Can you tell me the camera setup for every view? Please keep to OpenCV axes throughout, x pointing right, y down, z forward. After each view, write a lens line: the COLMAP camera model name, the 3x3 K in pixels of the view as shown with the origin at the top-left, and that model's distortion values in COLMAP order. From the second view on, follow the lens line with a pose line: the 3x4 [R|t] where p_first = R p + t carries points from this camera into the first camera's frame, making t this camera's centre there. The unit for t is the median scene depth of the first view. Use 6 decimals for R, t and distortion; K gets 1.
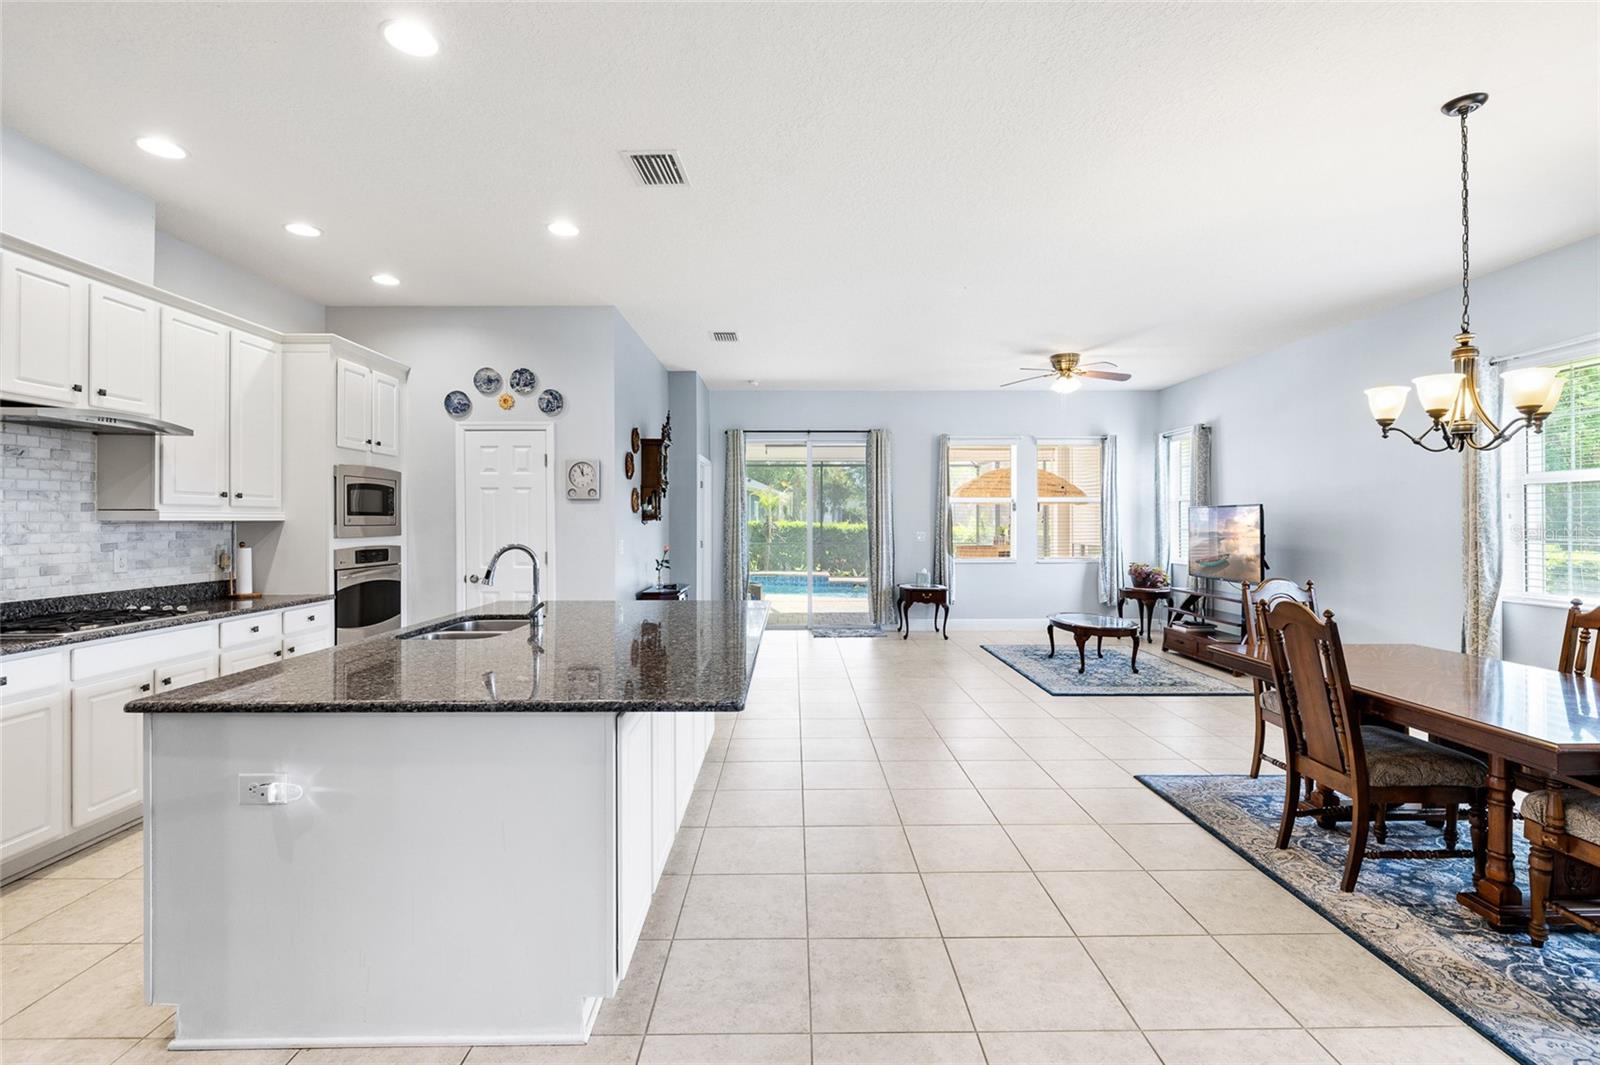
lens RADIAL K [[719.8, 0, 796.0], [0, 719.8, 521.4], [0, 0, 1]] dist [-0.009700, 0.002823]
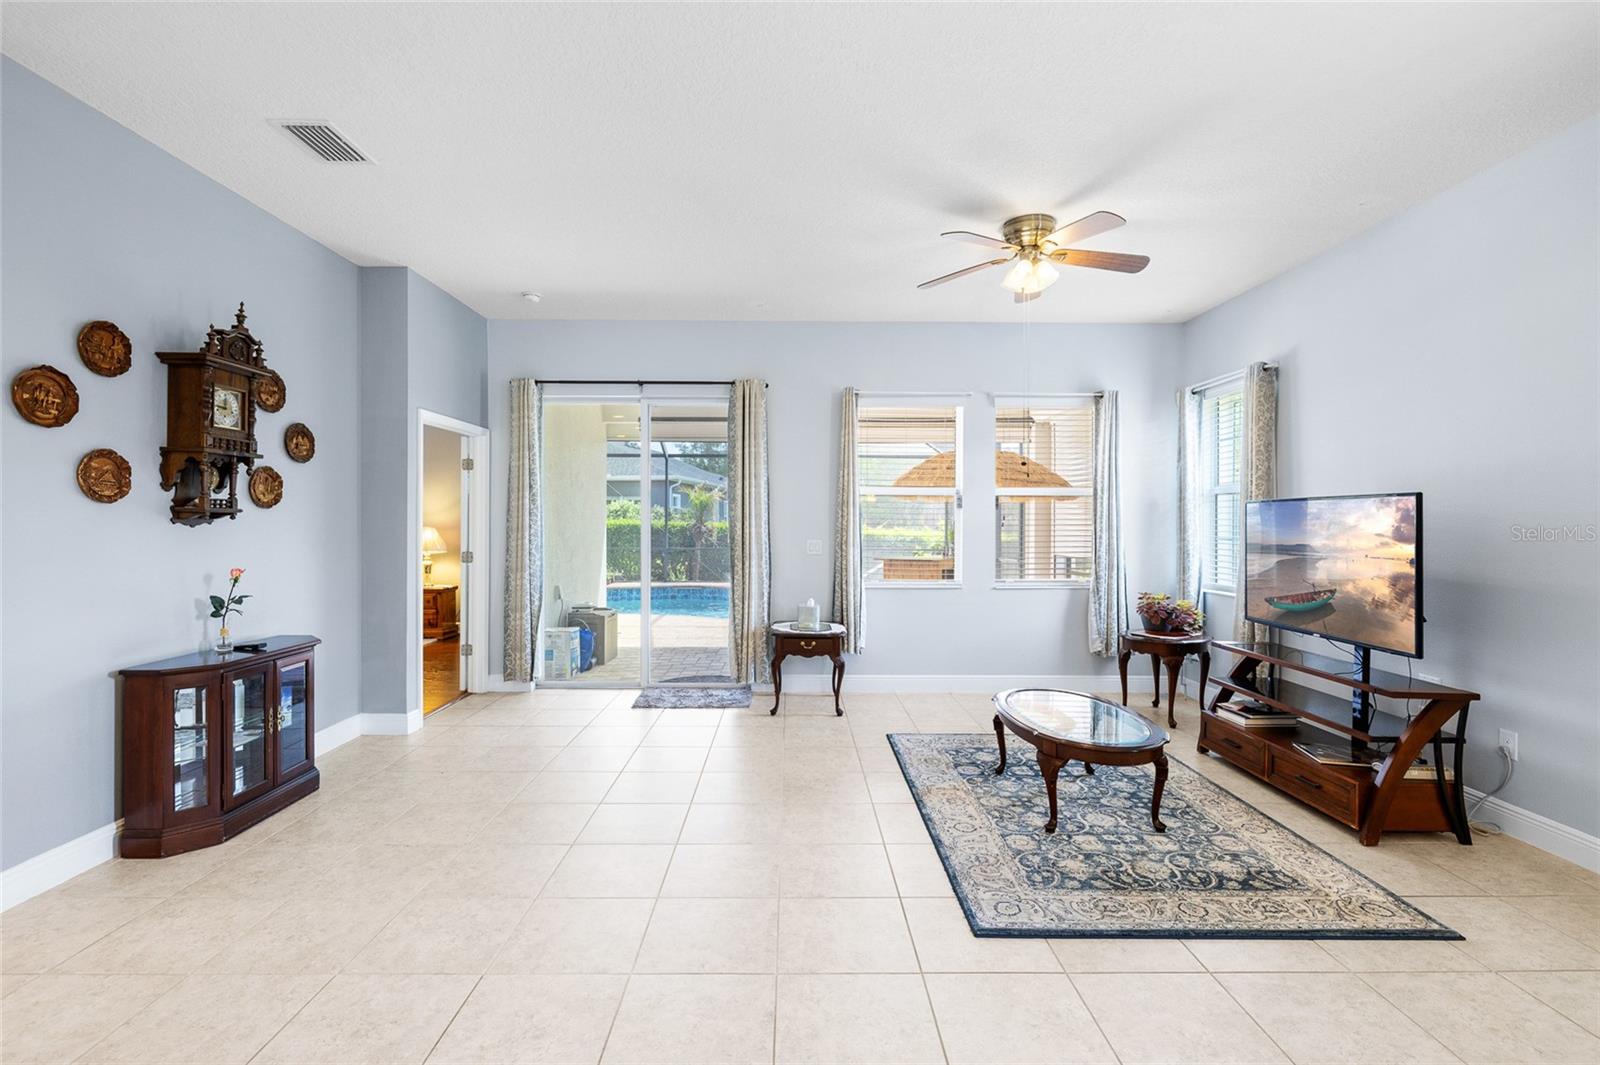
lens RADIAL K [[719.8, 0, 800.5], [0, 719.8, 524.0], [0, 0, 1]] dist [-0.009700, 0.002823]
pose [[0.999913, 0.005868, 0.011835, 0.255594], [-0.005891, 0.999981, 0.001905, -0.001481], [-0.011823, -0.001975, 0.999928, 0.594270]]
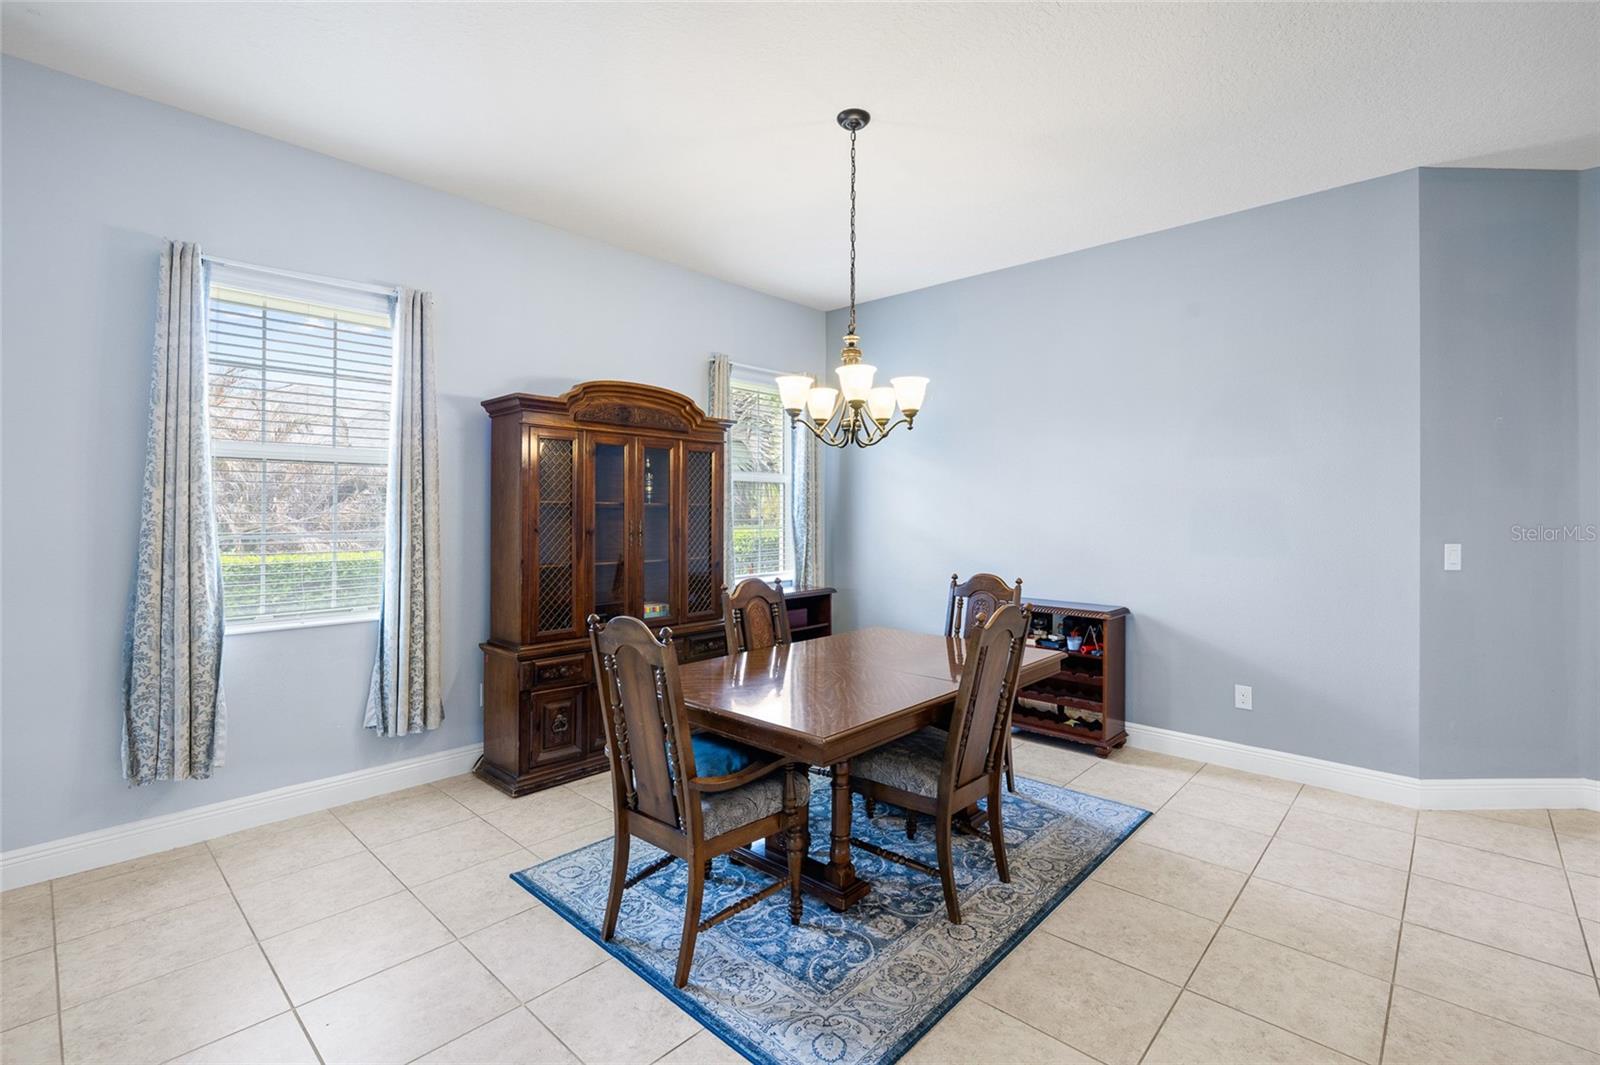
lens RADIAL K [[719.8, 0, 800.2], [0, 719.8, 504.2], [0, 0, 1]] dist [-0.009700, 0.002823]
pose [[-0.731642, 0.006355, 0.681659, 0.138525], [-0.002706, 0.999922, -0.012227, -0.000146], [-0.681683, -0.010790, -0.731568, 0.926854]]
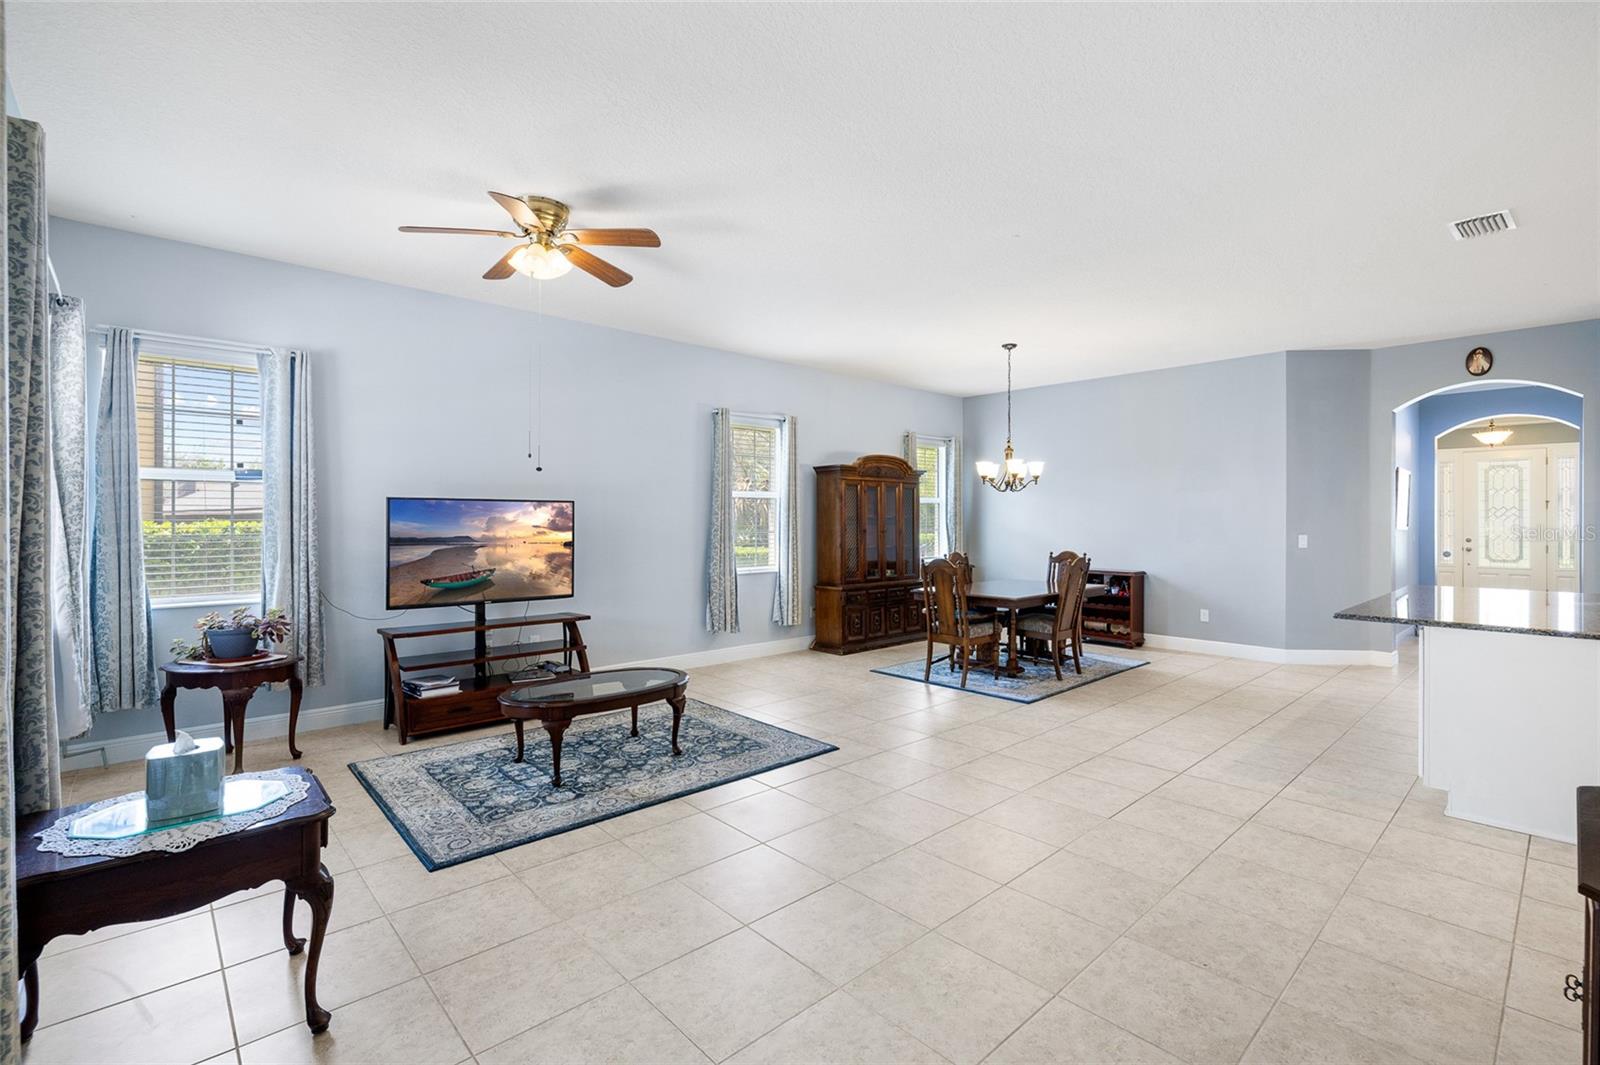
lens RADIAL K [[719.8, 0, 800.1], [0, 719.8, 519.4], [0, 0, 1]] dist [-0.009700, 0.002823]
pose [[-0.674187, 0.001934, 0.738558, -0.187163], [0.000452, 0.999997, -0.002206, -0.000090], [-0.738560, -0.001154, -0.674187, 1.596845]]
